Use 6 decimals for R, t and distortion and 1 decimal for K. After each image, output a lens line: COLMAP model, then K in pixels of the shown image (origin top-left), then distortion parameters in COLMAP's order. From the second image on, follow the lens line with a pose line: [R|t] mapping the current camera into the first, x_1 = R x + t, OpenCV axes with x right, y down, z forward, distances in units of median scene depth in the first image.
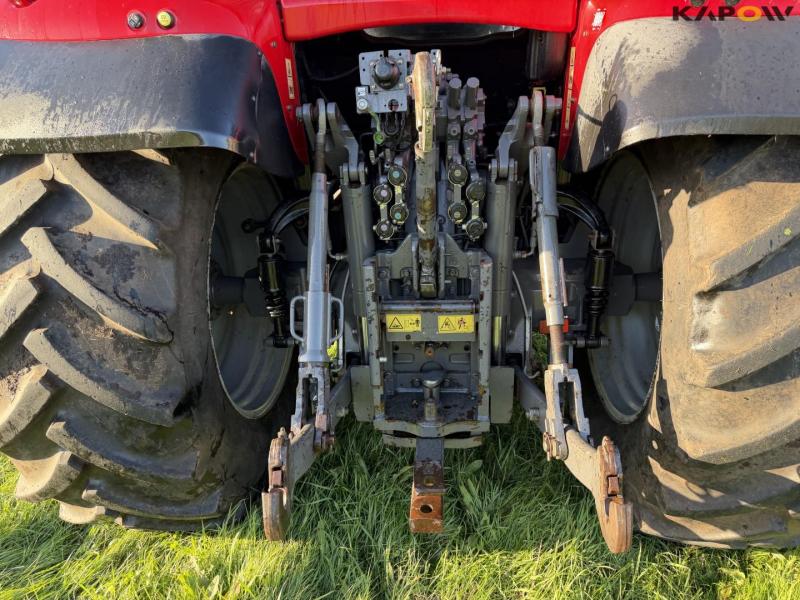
lens RADIAL K [[571.9, 0, 411.7], [0, 571.9, 302.3], [0, 0, 1]] dist [0.076607, -0.090182]
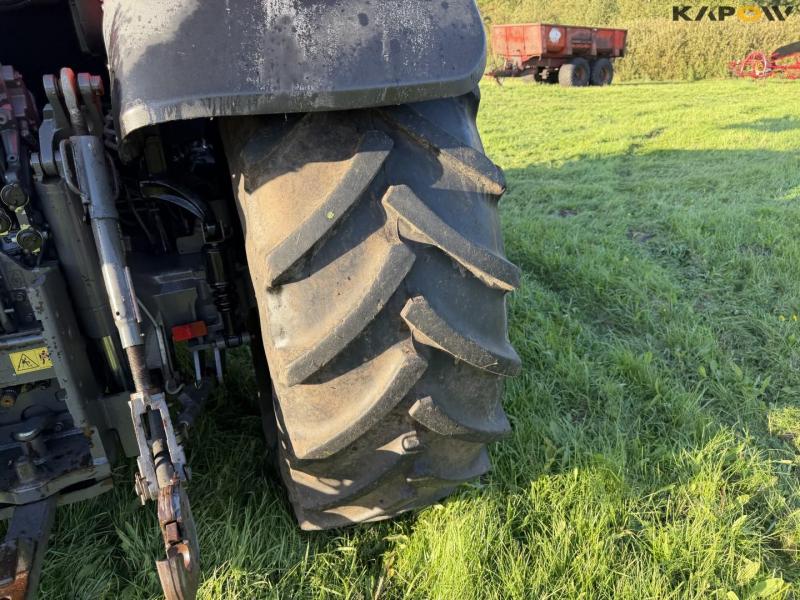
lens RADIAL K [[577.9, 0, 400.1], [0, 577.9, 302.6], [0, 0, 1]] dist [0.077594, -0.102441]
pose [[0.918048, -0.177260, 0.354636, 0.299130], [0.159055, 0.984015, 0.080100, -0.028611], [-0.363166, -0.017129, 0.931567, 0.049716]]
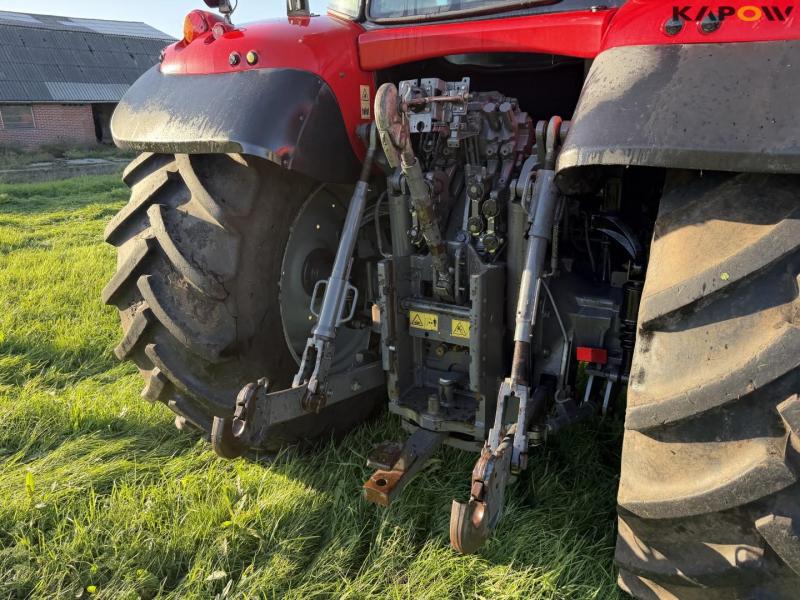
lens RADIAL K [[569.1, 0, 400.3], [0, 569.1, 292.5], [0, 0, 1]] dist [0.112681, -0.154282]
pose [[0.897255, 0.148169, -0.415907, 0.442357], [-0.164238, 0.986416, -0.002902, -0.008011], [0.409828, 0.070912, 0.909402, -0.023281]]
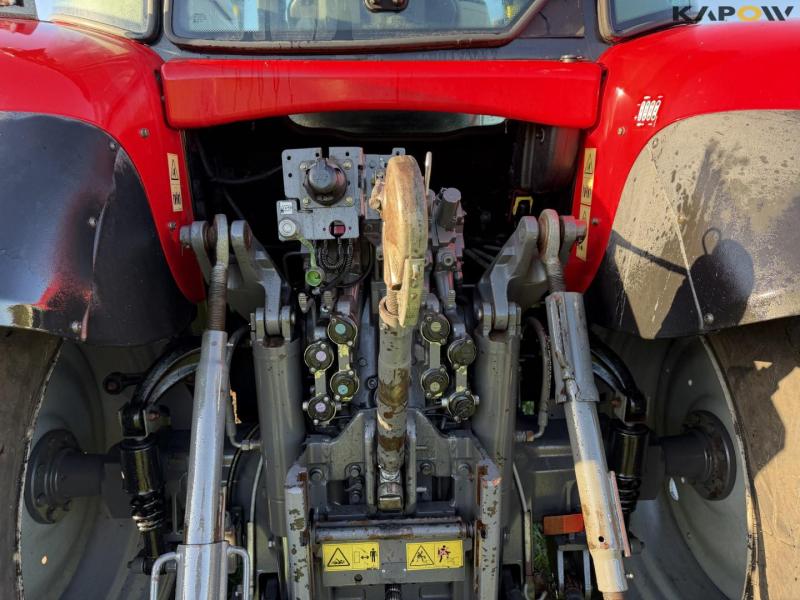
lens RADIAL K [[575.5, 0, 410.6], [0, 575.5, 302.9], [0, 0, 1]] dist [0.134557, -0.189799]
pose [[0.992467, -0.006721, 0.122325, -0.029119], [0.024197, 0.989578, -0.141947, -0.163391], [-0.120096, 0.143838, 0.982287, 0.362704]]
